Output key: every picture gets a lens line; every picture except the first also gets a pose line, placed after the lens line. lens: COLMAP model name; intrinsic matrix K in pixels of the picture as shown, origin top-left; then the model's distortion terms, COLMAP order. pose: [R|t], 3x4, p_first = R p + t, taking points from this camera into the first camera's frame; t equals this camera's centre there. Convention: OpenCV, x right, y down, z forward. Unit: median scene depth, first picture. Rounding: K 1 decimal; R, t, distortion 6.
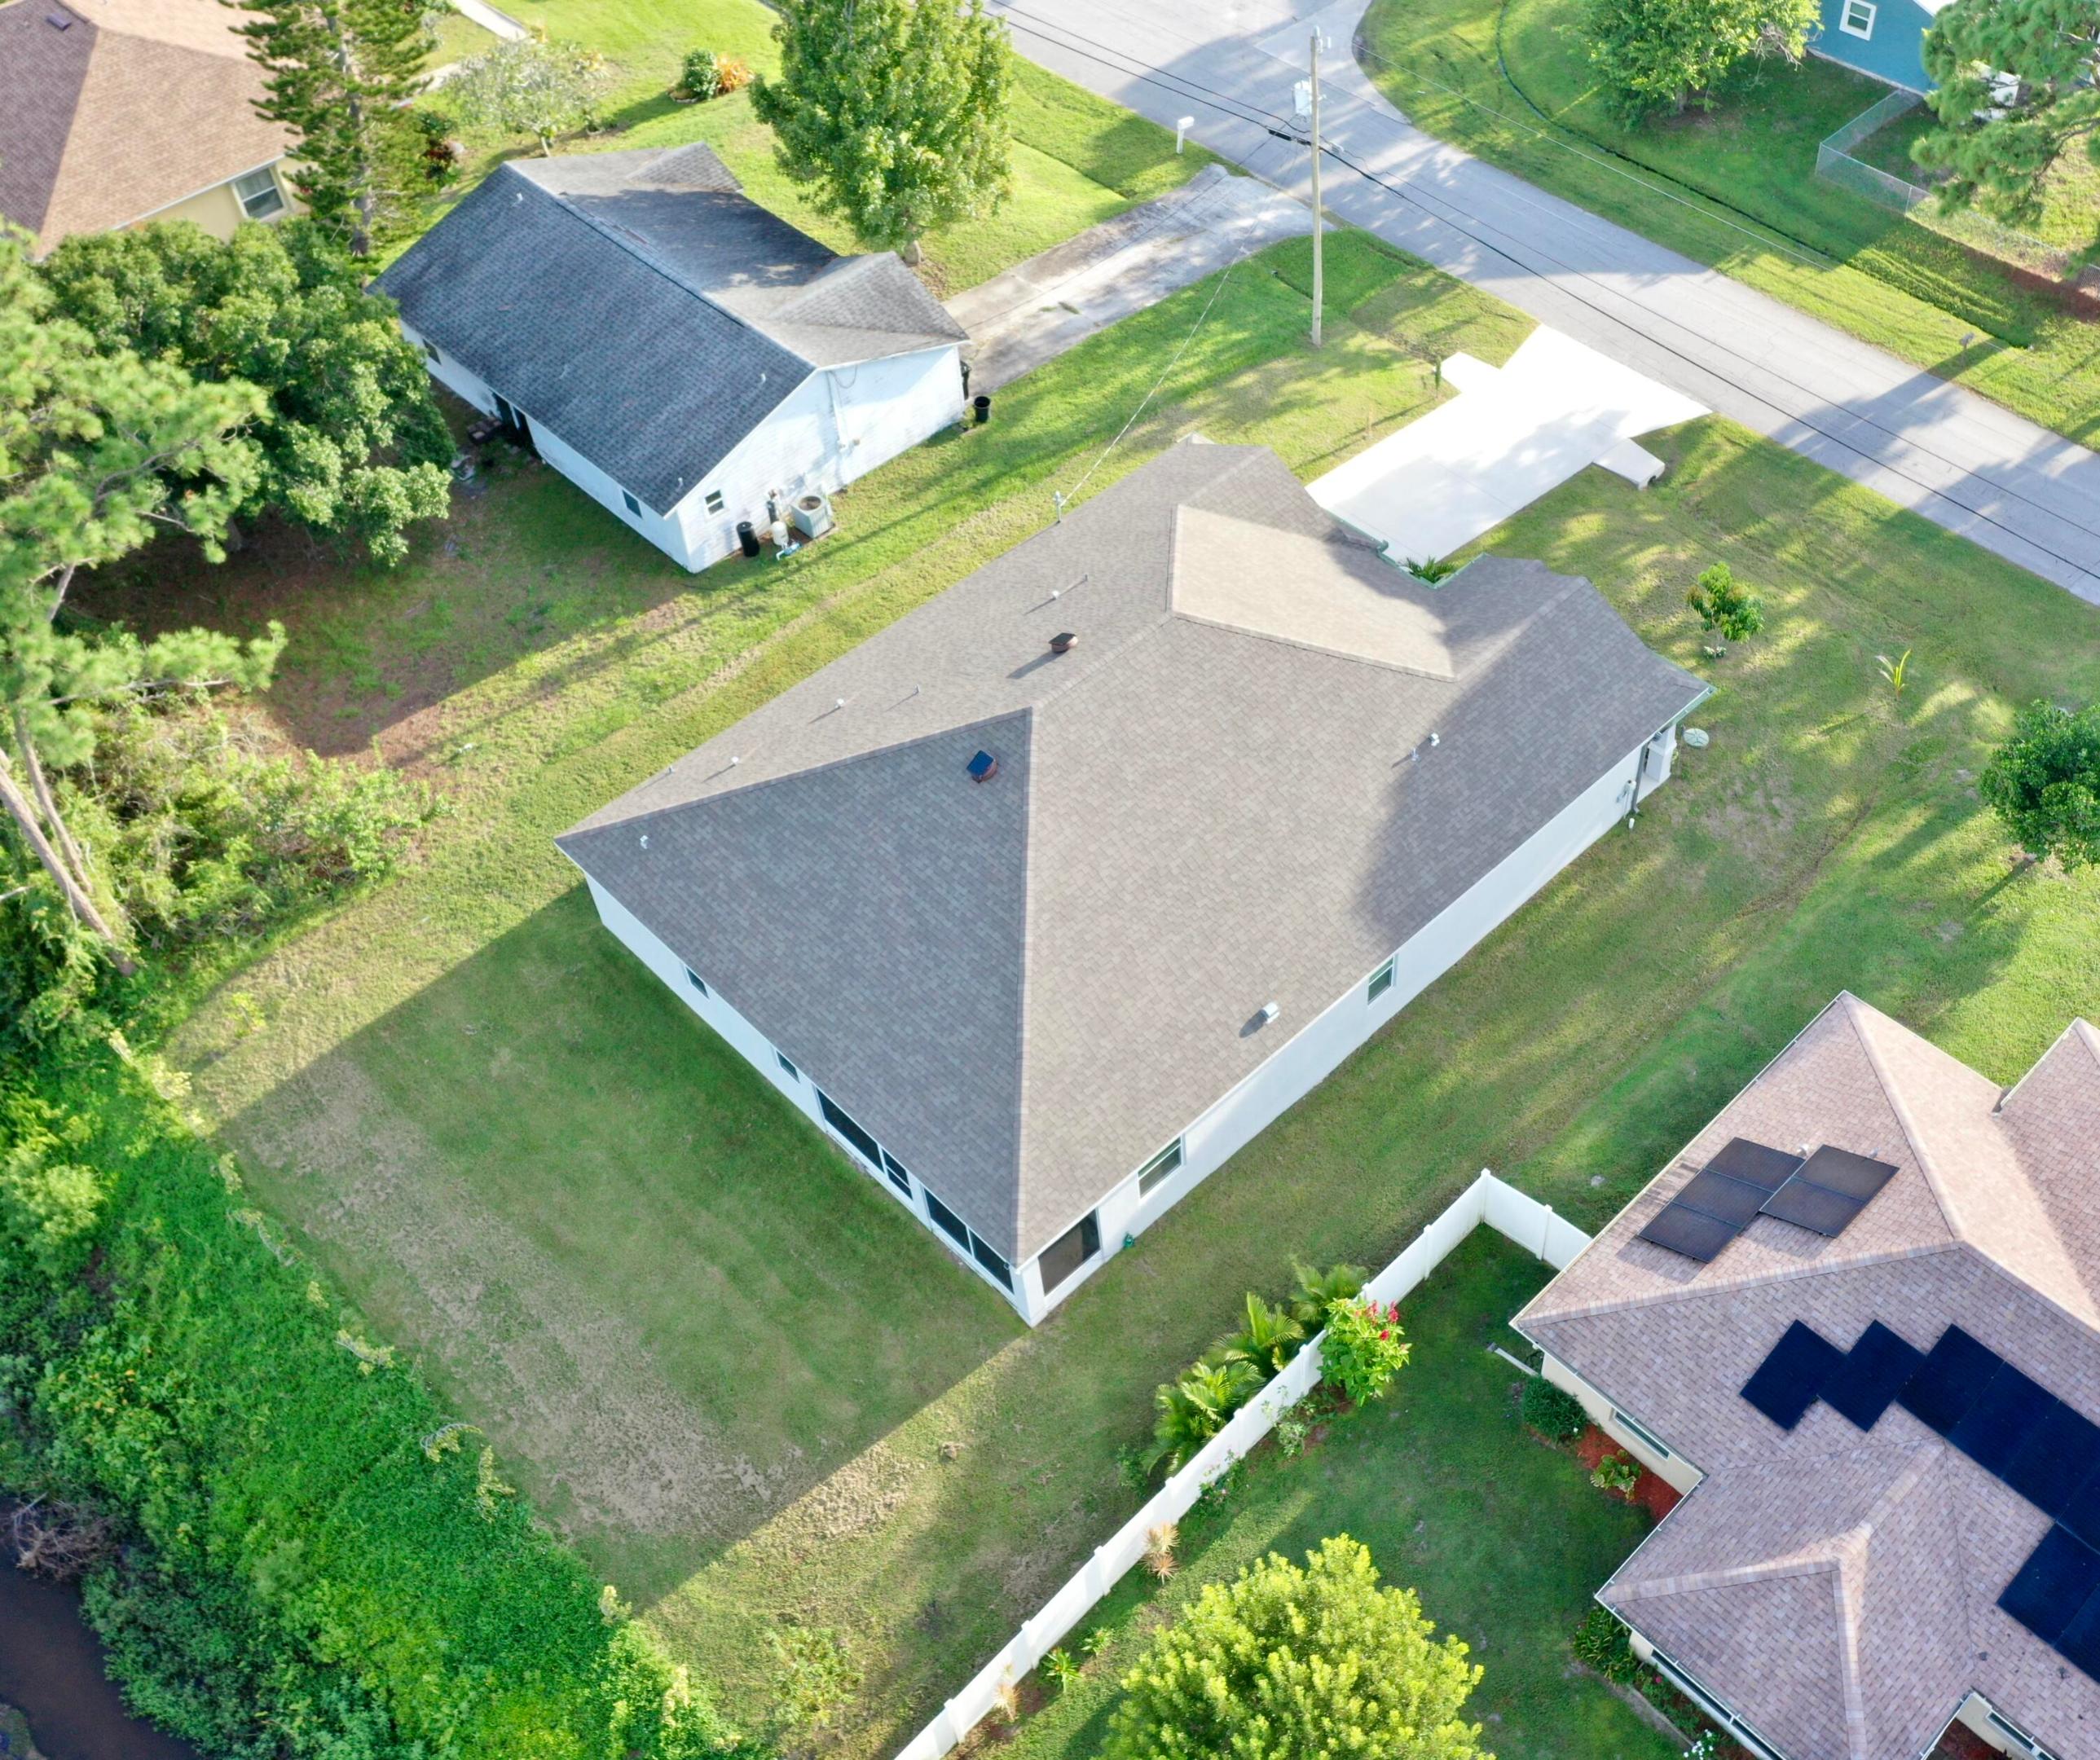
lens RADIAL K [[2342.1, 0, 1050.8], [0, 2342.1, 821.7], [0, 0, 1]] dist [-0.006668, -0.007105]
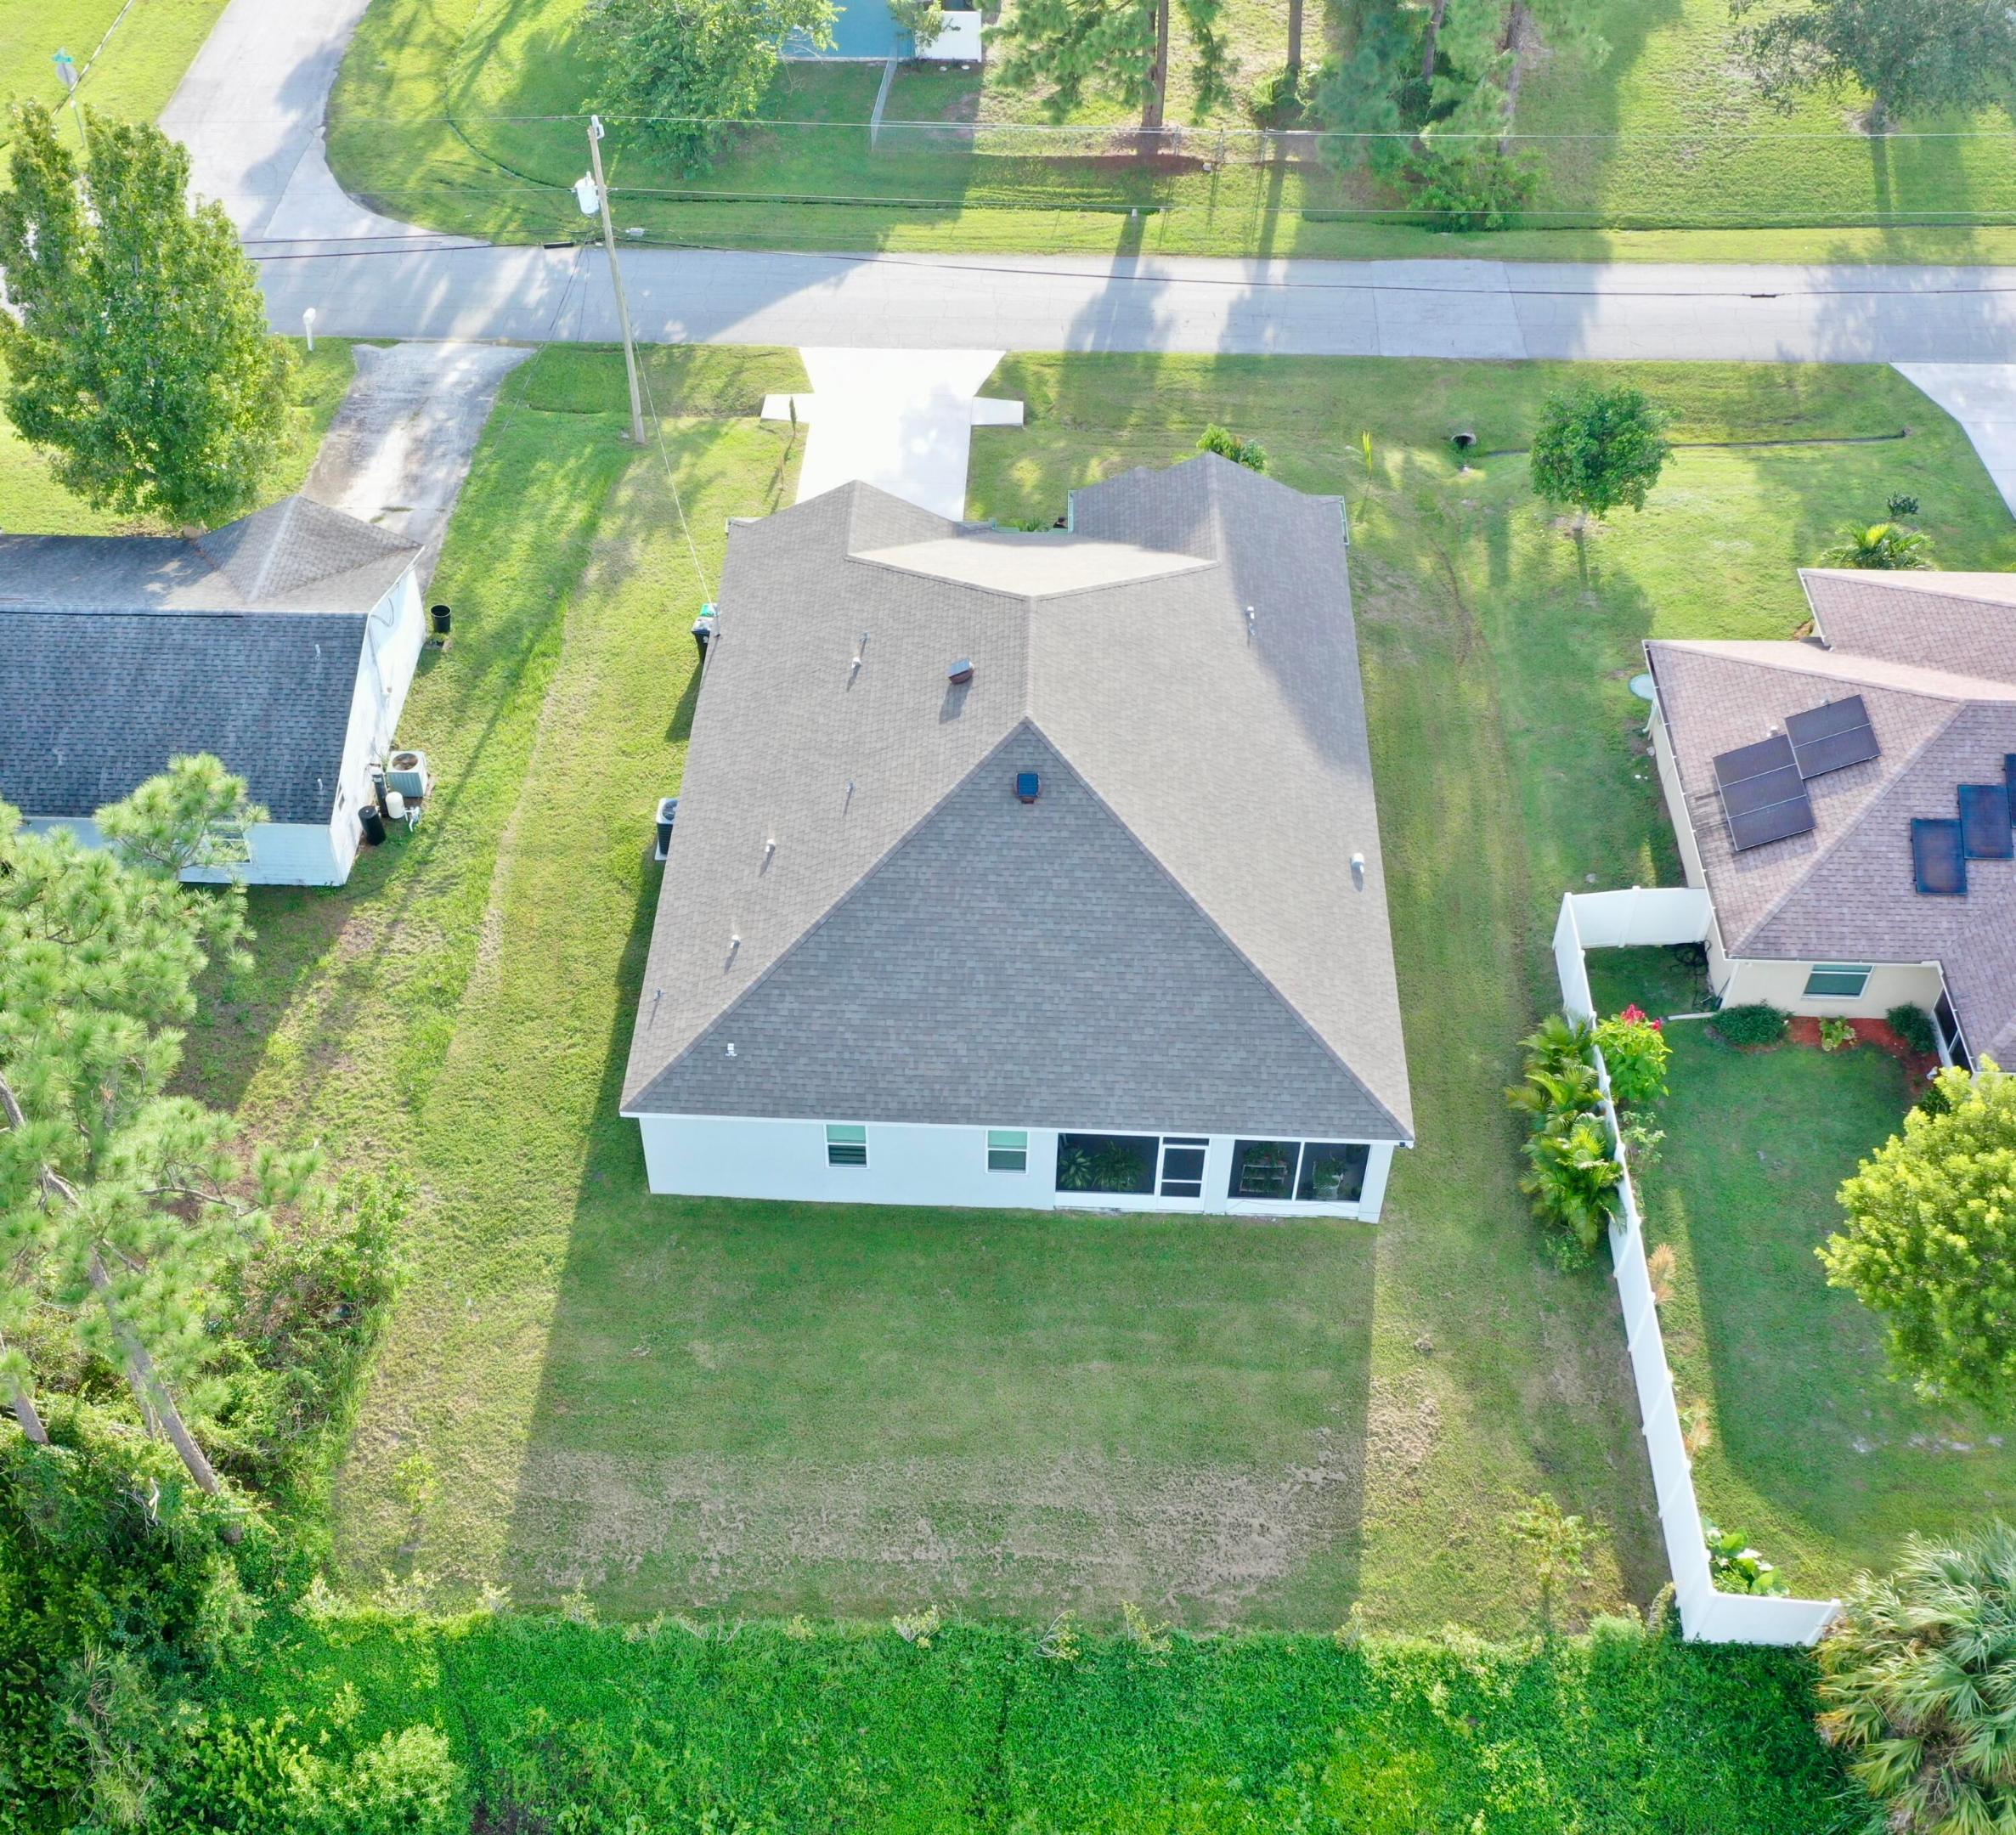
lens RADIAL K [[2576.6, 0, 1008.0], [0, 2576.6, 917.5], [0, 0, 1]] dist [-0.008010, 0.040034]
pose [[0.725919, -0.457632, 0.513434, -0.454436], [0.491179, 0.867491, 0.078754, -0.048038], [-0.481440, 0.195020, 0.854508, 0.063415]]
